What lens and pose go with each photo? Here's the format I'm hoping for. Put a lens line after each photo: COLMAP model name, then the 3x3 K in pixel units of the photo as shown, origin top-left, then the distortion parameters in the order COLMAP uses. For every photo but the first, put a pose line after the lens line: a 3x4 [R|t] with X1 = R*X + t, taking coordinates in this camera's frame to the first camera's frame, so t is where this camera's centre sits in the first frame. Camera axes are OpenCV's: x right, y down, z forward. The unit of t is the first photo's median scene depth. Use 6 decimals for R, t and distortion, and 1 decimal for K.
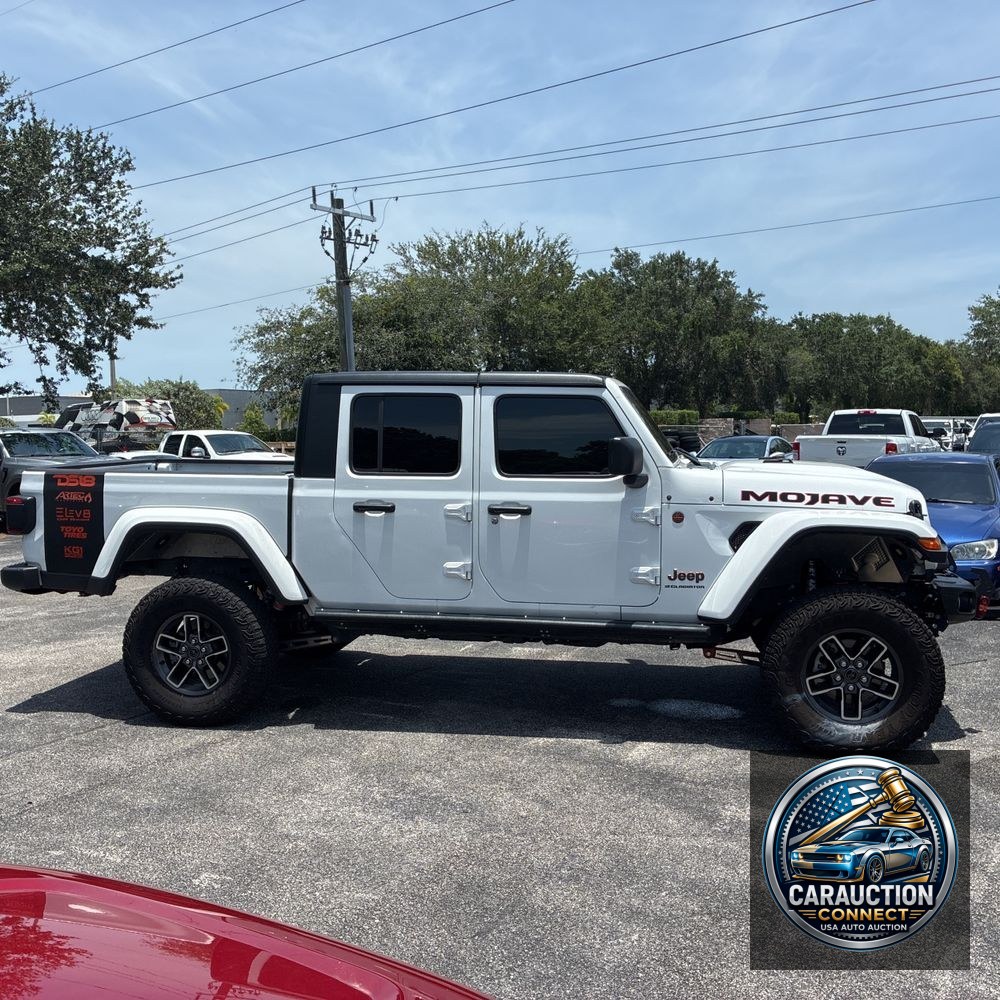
lens RADIAL K [[1031.1, 0, 522.1], [0, 1031.1, 496.8], [0, 0, 1]] dist [0.017635, -0.009257]
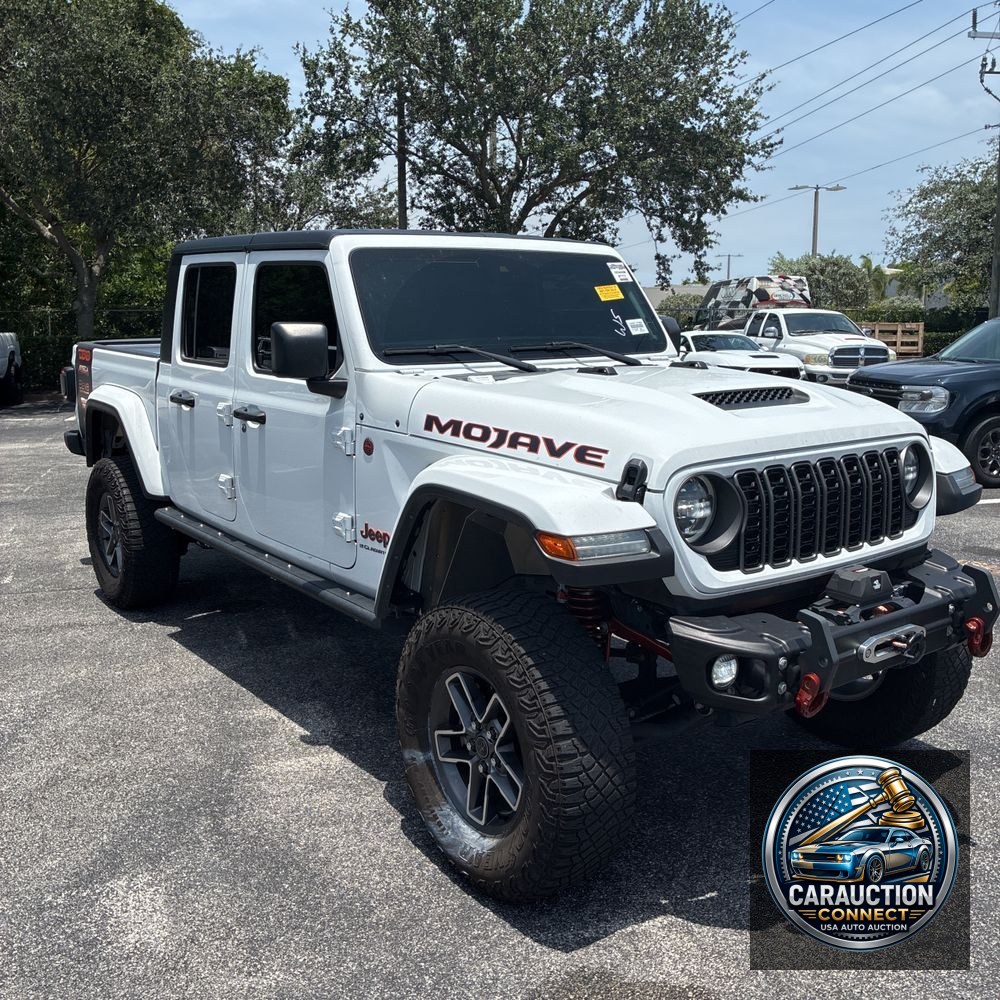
lens RADIAL K [[1032.1, 0, 500.0], [0, 1032.1, 500.0], [0, 0, 1]] dist [0.024587, 0.003872]
pose [[0.730385, 0.134873, -0.669588, 0.154011], [-0.054282, 0.988672, 0.139936, -0.010213], [0.680876, -0.065860, 0.729432, 0.131292]]
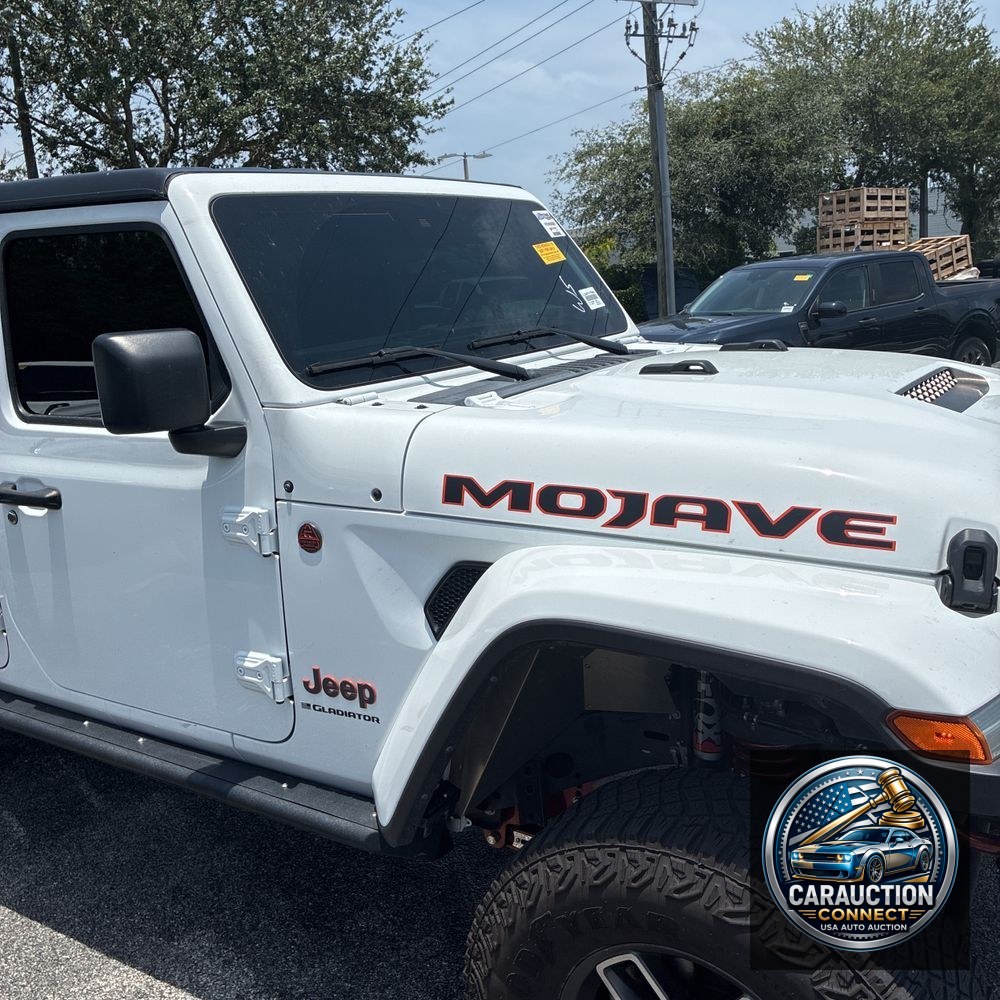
lens RADIAL K [[1032.1, 0, 500.0], [0, 1032.1, 500.0], [0, 0, 1]] dist [0.024587, 0.003872]
pose [[0.913933, 0.036032, -0.404262, 0.085532], [0.030218, 0.987246, 0.156309, -0.011889], [0.404738, -0.155072, 0.901188, 0.158656]]
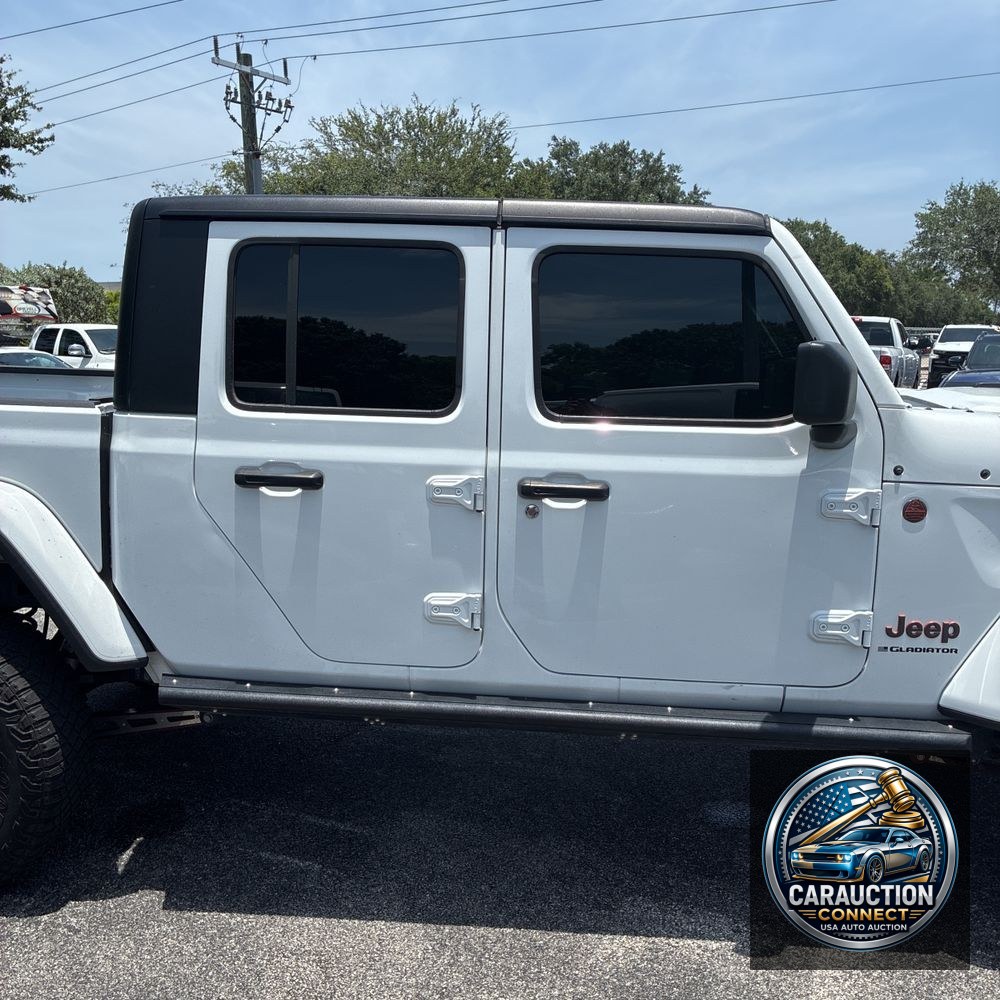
lens RADIAL K [[1031.1, 0, 522.1], [0, 1031.1, 496.8], [0, 0, 1]] dist [0.017635, -0.009257]
pose [[0.996952, 0.008447, 0.077554, -0.016244], [-0.015535, 0.995707, 0.091247, -0.006517], [-0.076450, -0.092173, 0.992804, 0.122594]]
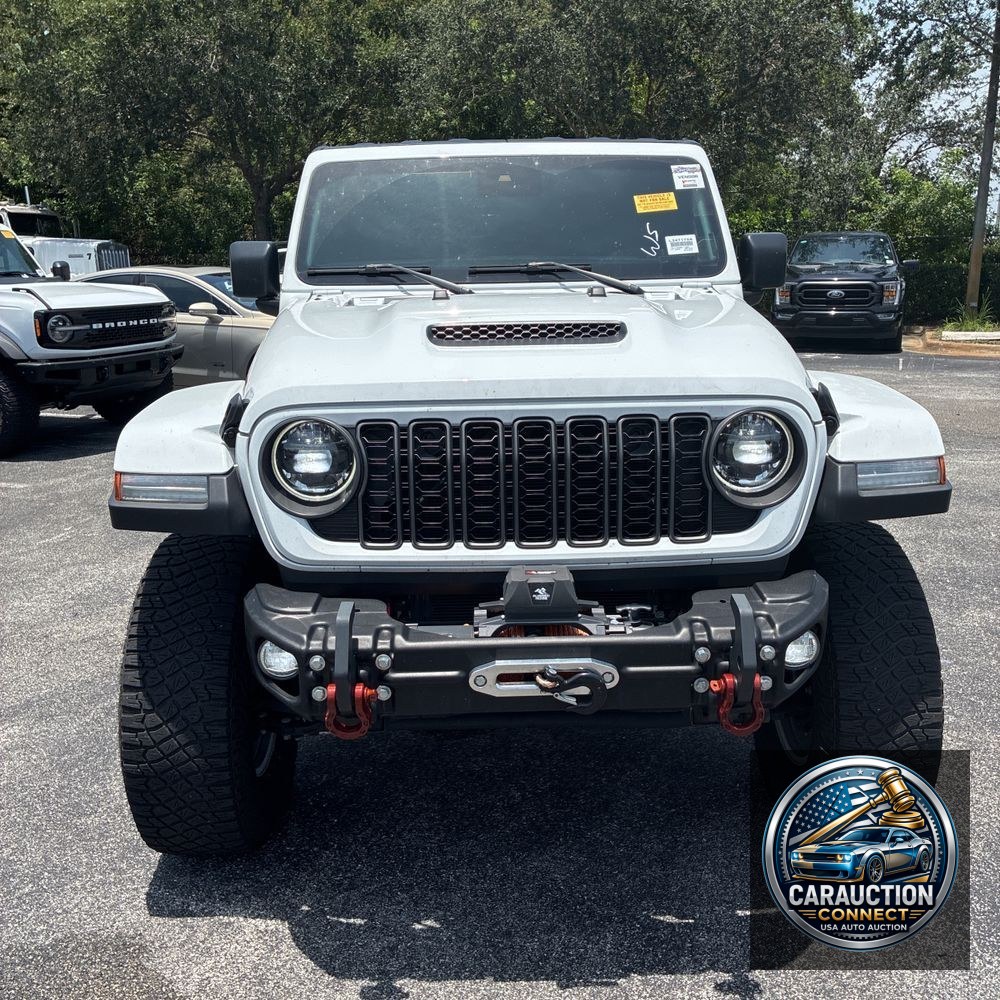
lens RADIAL K [[1031.1, 0, 522.1], [0, 1031.1, 496.8], [0, 0, 1]] dist [0.017635, -0.009257]
pose [[0.195127, 0.240103, -0.950934, 0.189584], [-0.058080, 0.970699, 0.233175, -0.014552], [0.979057, 0.009732, 0.203355, 0.235501]]
